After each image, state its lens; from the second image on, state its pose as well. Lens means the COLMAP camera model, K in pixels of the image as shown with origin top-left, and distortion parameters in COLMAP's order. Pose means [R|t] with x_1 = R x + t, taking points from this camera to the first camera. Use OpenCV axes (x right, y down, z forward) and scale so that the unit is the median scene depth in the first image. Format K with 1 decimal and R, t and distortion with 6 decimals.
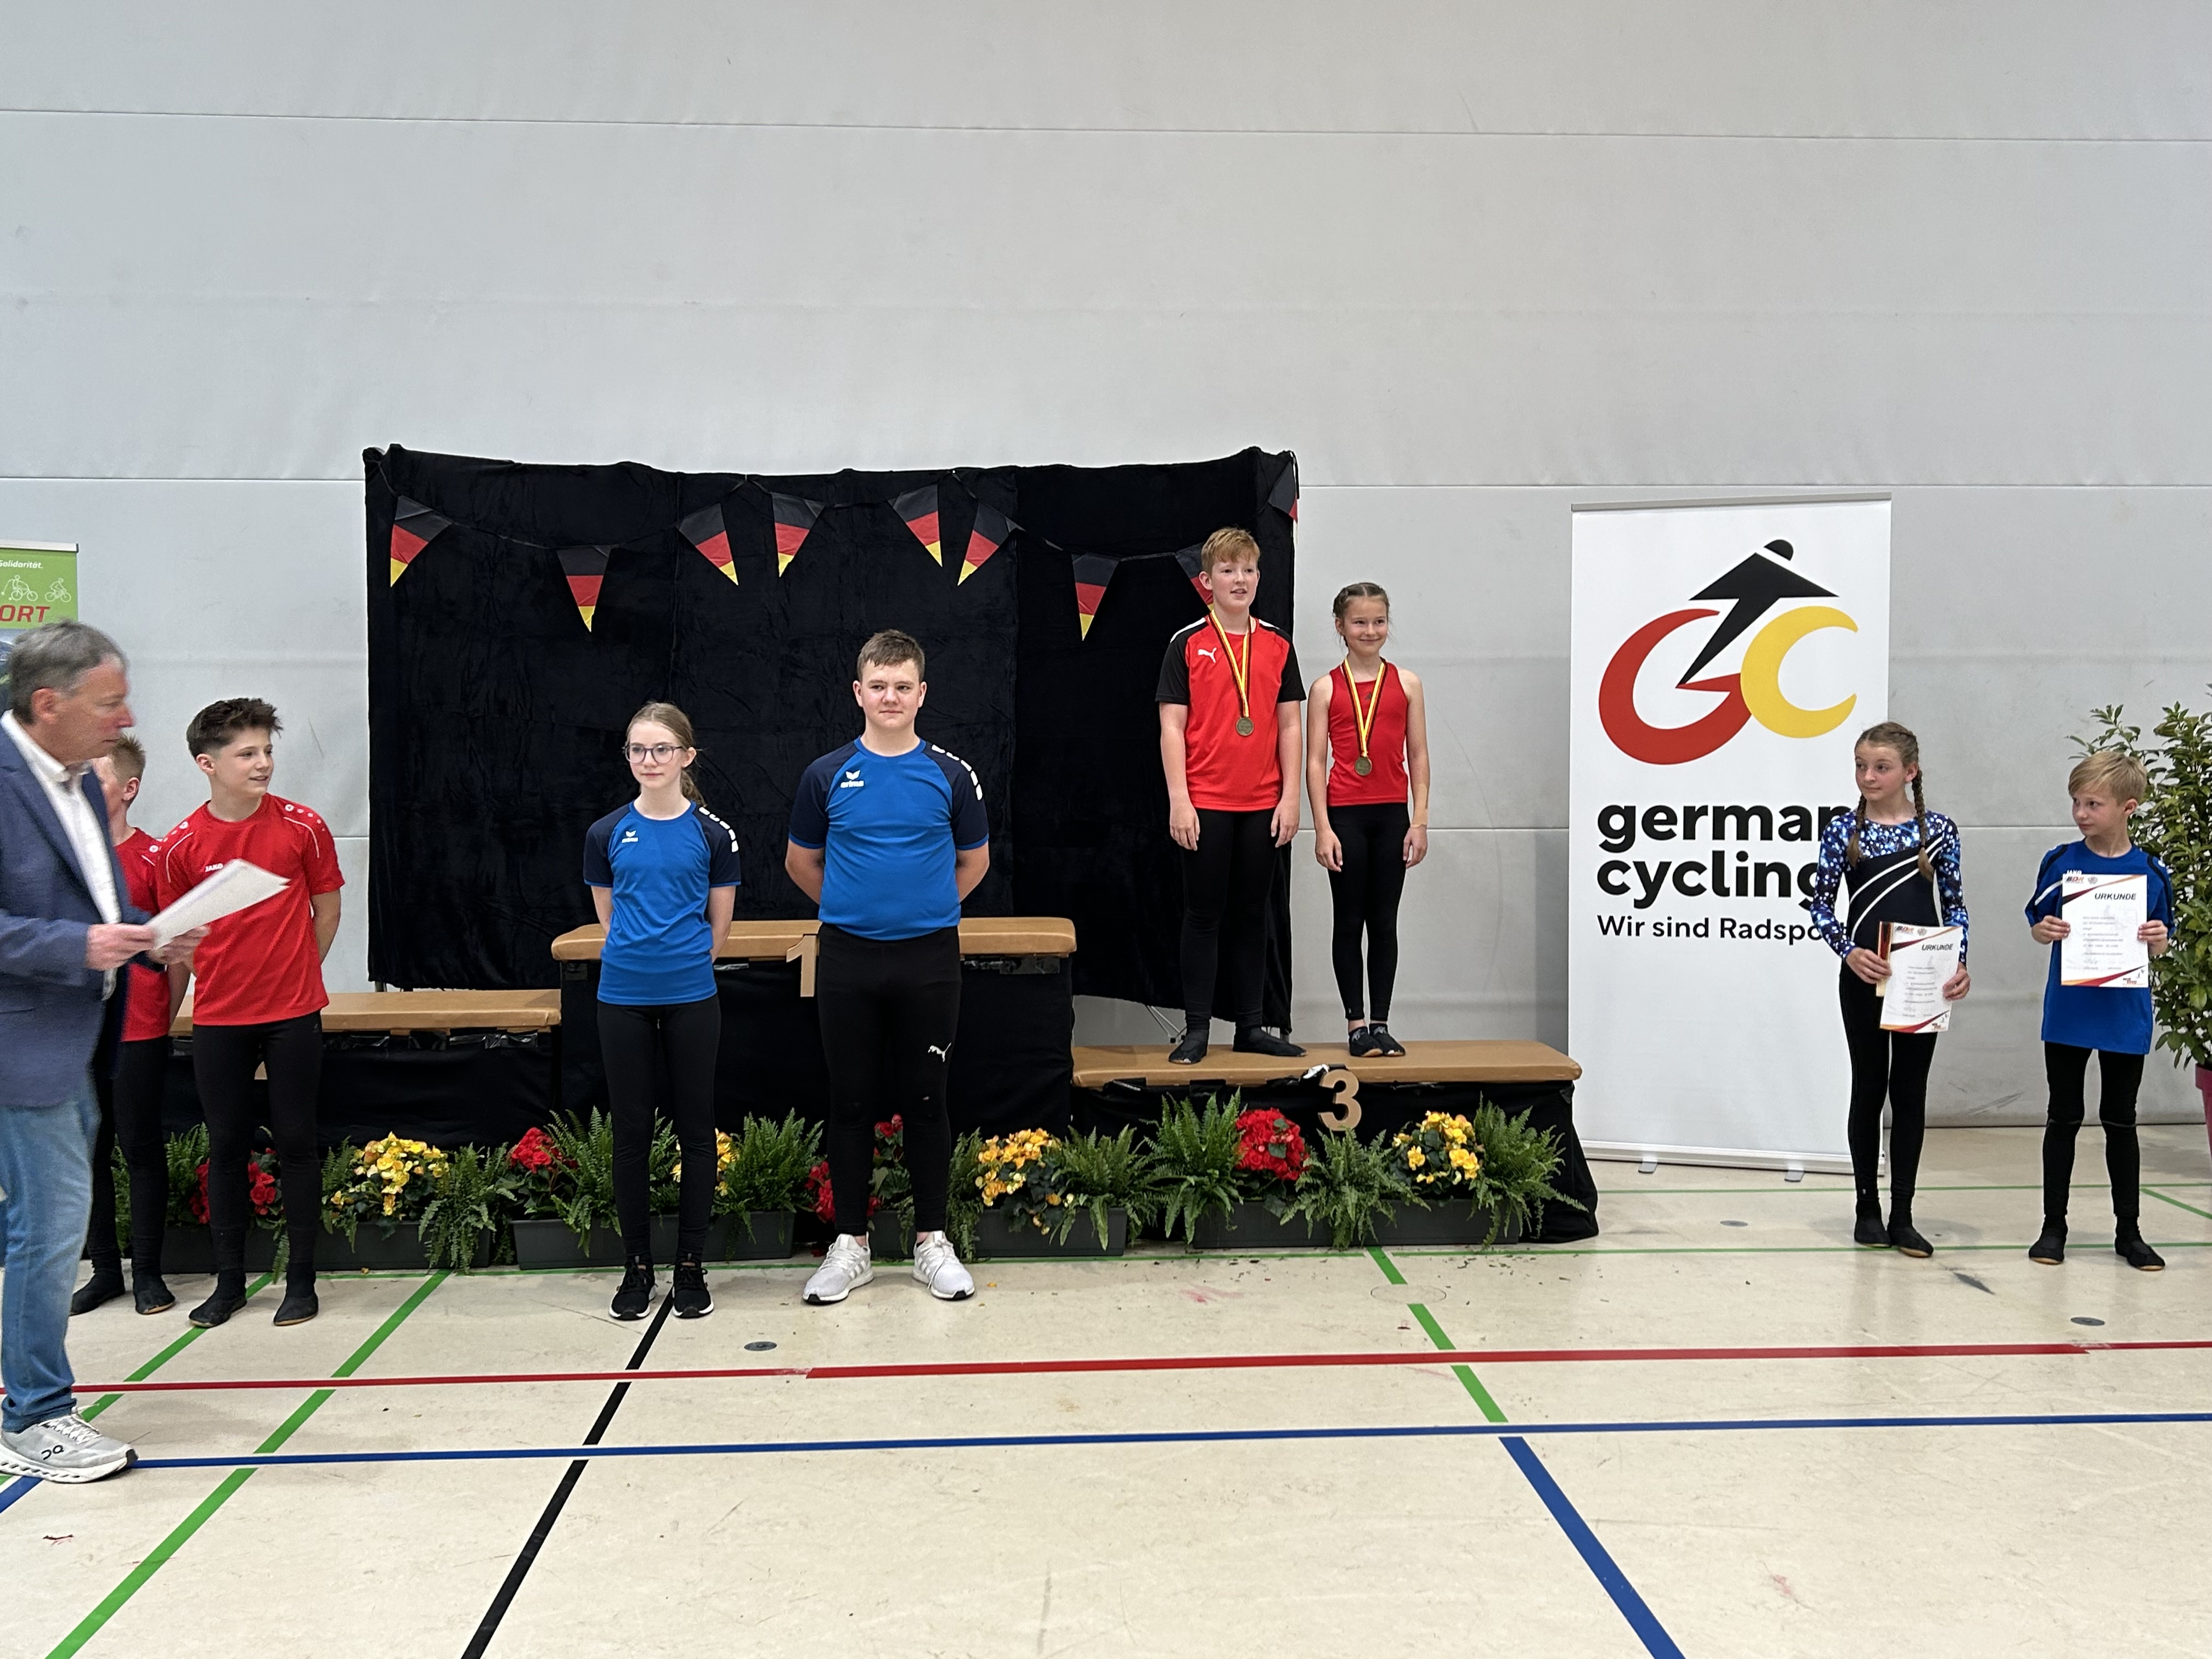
lens RADIAL K [[2074.1, 0, 1109.8], [0, 2074.1, 834.1], [0, 0, 1]] dist [0.042789, 0.000000]
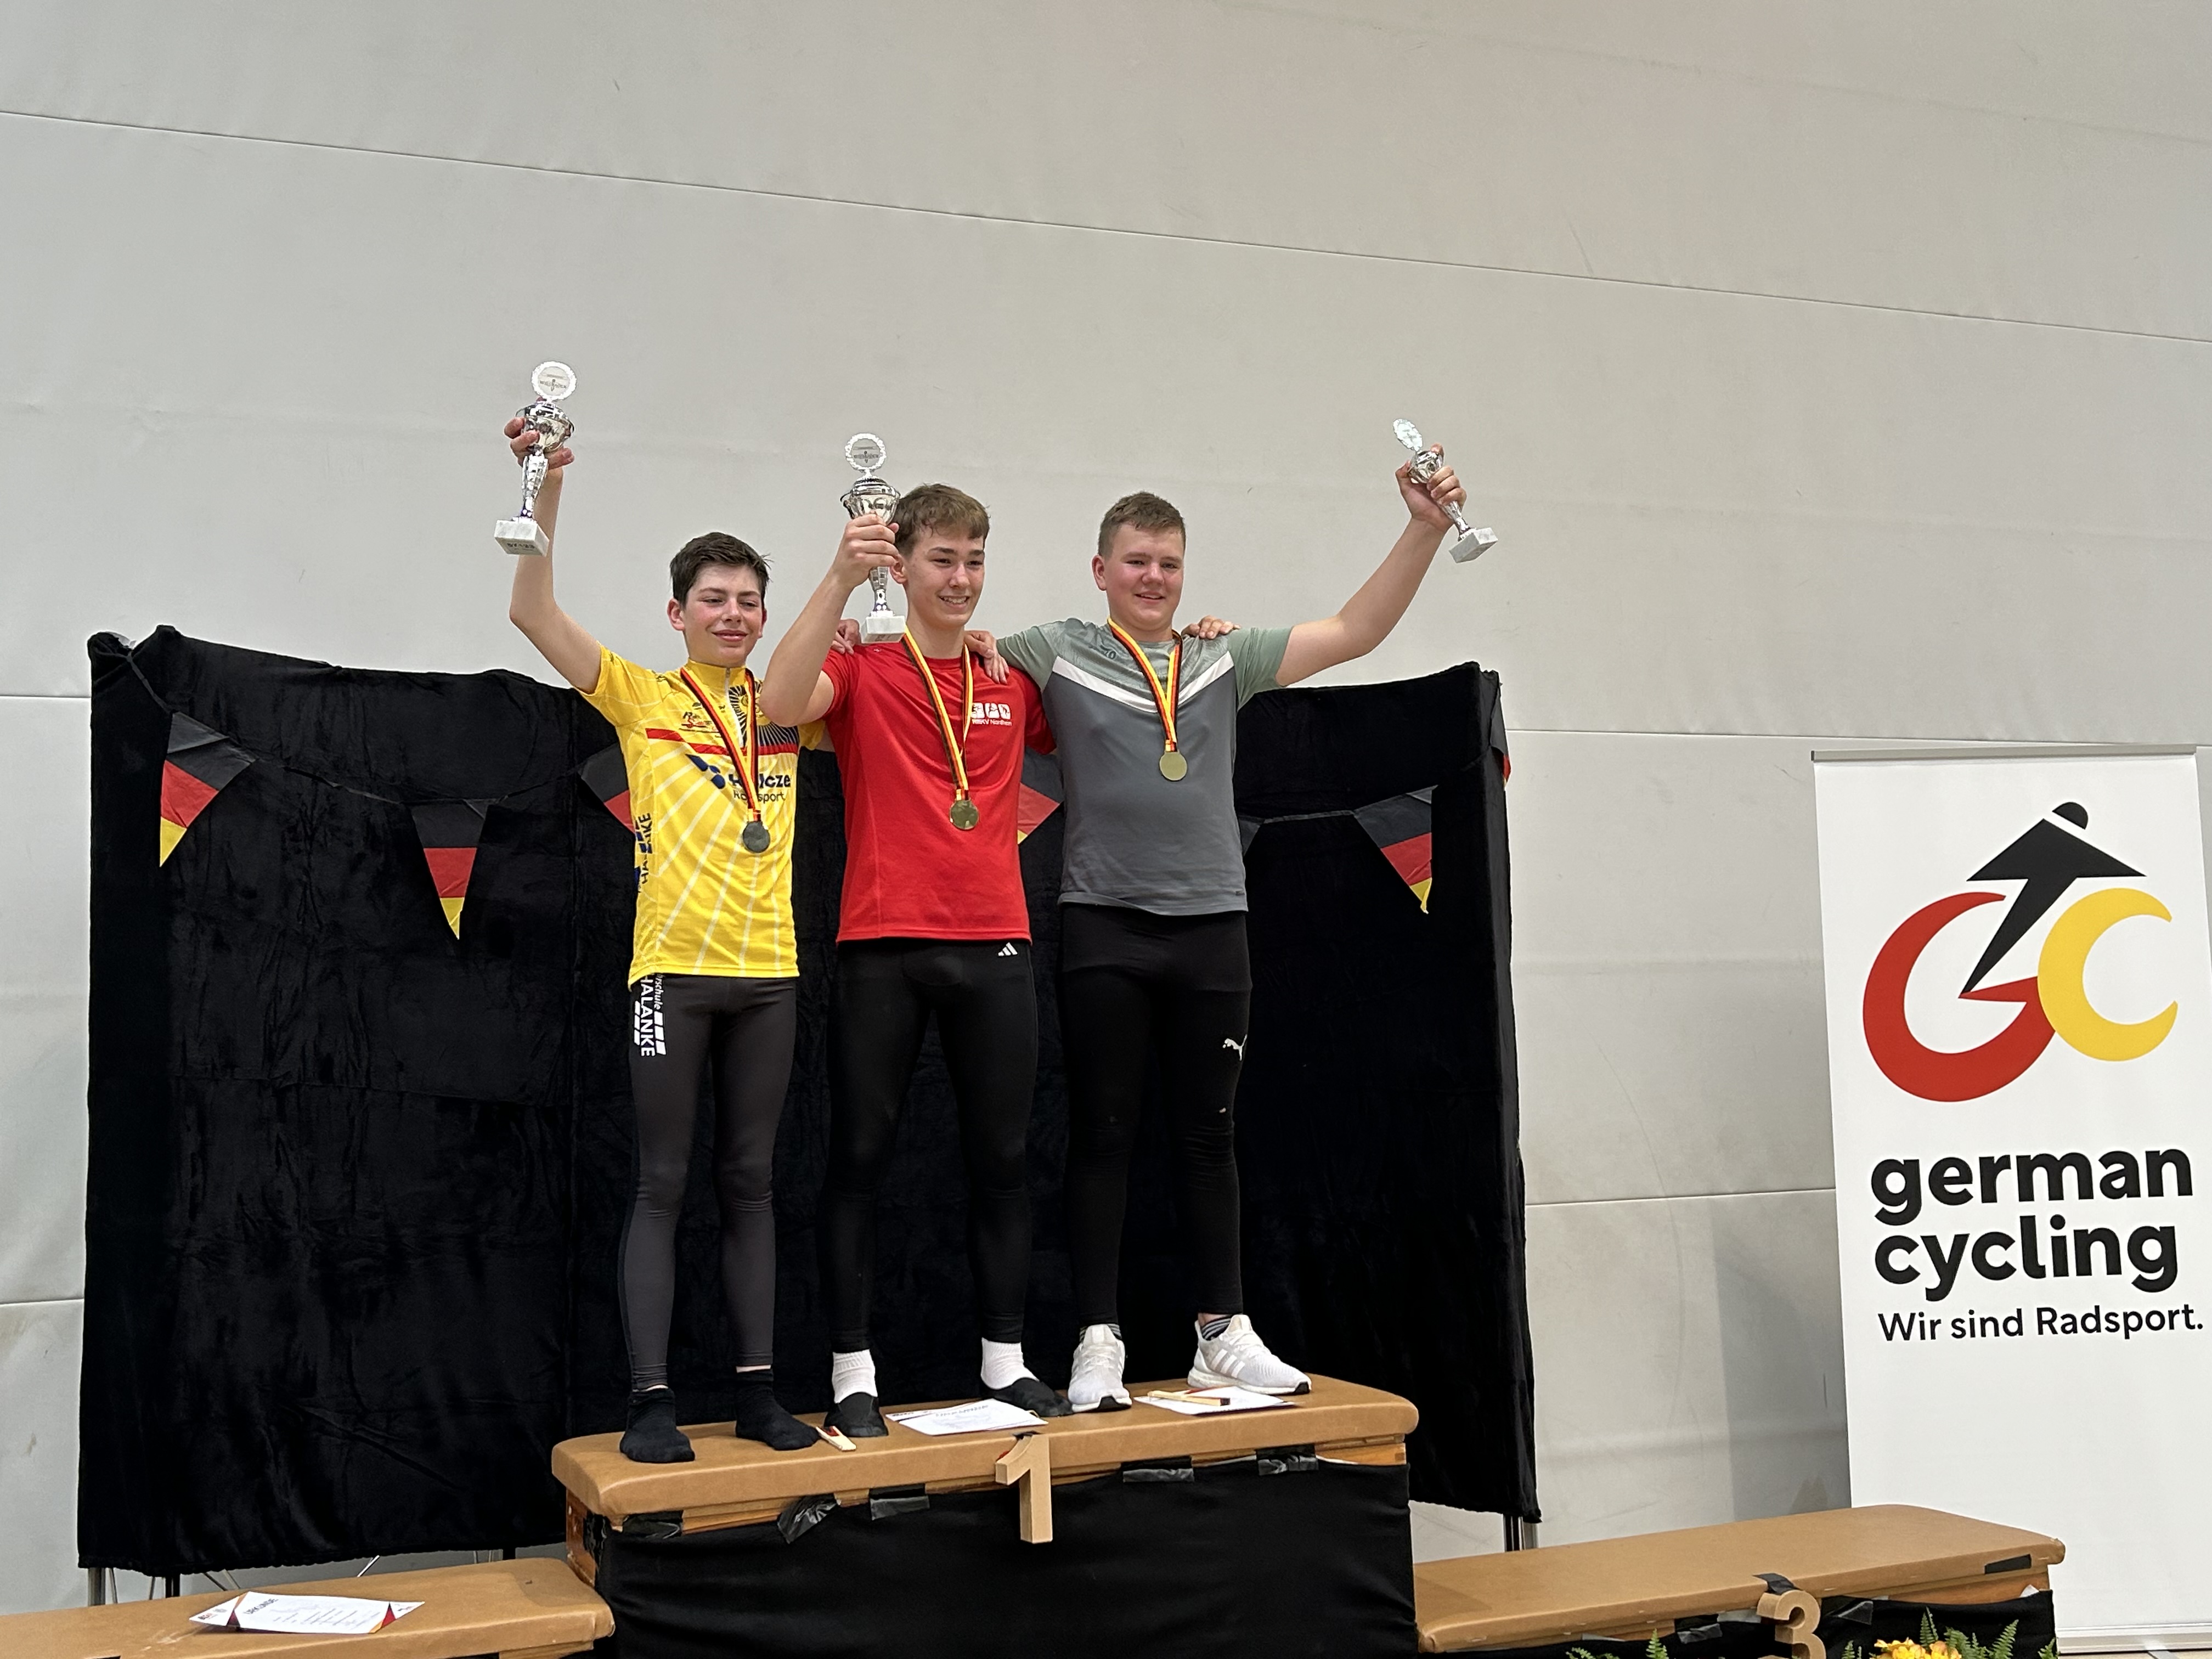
lens RADIAL K [[2420.7, 0, 1101.2], [0, 2420.7, 830.8], [0, 0, 1]] dist [0.001057, 0.000000]
pose [[0.950045, 0.002335, 0.312104, -0.293356], [0.042380, 0.989746, -0.136410, -0.024344], [-0.309222, 0.142822, 0.940204, 0.273093]]
